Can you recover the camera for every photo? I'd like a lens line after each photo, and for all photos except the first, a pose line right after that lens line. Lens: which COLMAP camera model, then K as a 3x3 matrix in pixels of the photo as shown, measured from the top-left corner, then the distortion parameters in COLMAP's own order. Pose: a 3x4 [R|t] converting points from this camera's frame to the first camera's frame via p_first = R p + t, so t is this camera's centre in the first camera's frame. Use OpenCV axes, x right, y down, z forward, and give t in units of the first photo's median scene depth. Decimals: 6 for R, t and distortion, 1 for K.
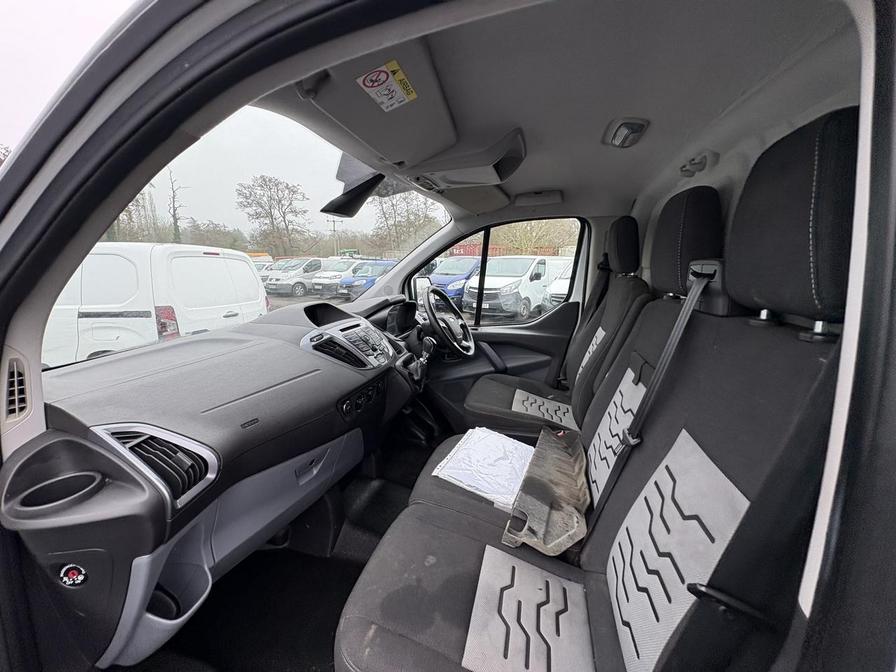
lens RADIAL K [[358.1, 0, 445.7], [0, 358.1, 337.9], [0, 0, 1]] dist [-0.001737, 0.000581]
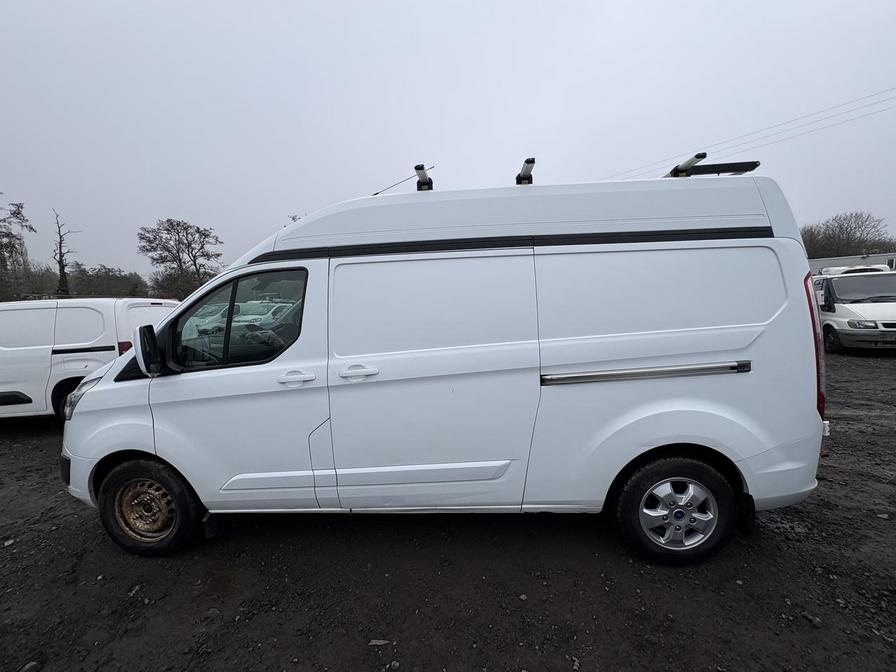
lens RADIAL K [[358.1, 0, 454.0], [0, 358.1, 344.7], [0, 0, 1]] dist [-0.001737, 0.000581]
pose [[0.976970, -0.057176, 0.205572, 0.059214], [0.074568, 0.994171, -0.077871, 0.039853], [-0.199921, 0.091407, 0.975539, -0.197708]]
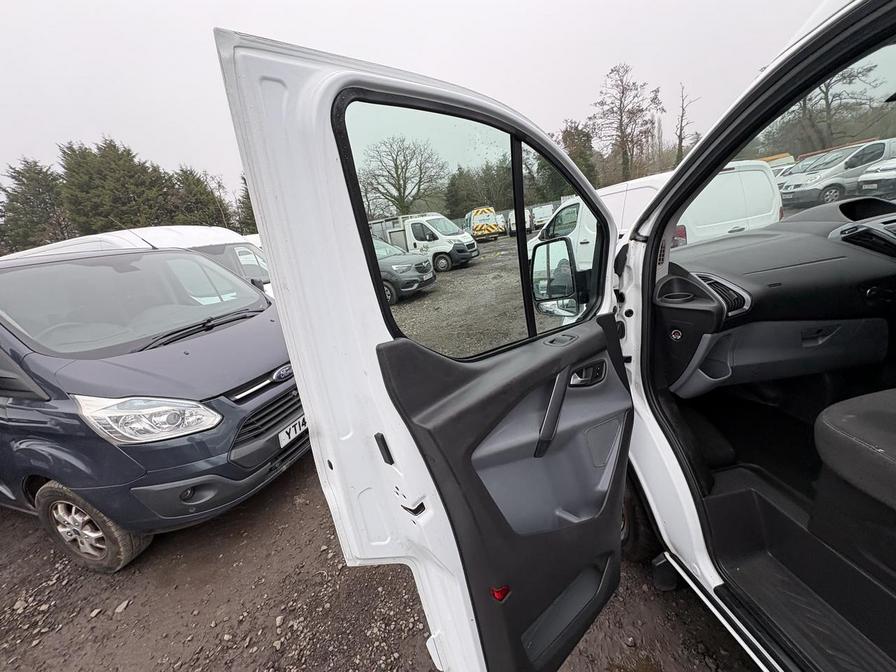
lens RADIAL K [[358.1, 0, 449.0], [0, 358.1, 336.0], [0, 0, 1]] dist [-0.001737, 0.000581]
pose [[0.384697, 0.199905, -0.901136, 0.013839], [-0.013803, 0.977403, 0.210932, 0.006094], [0.922940, -0.068706, 0.378764, -0.035974]]
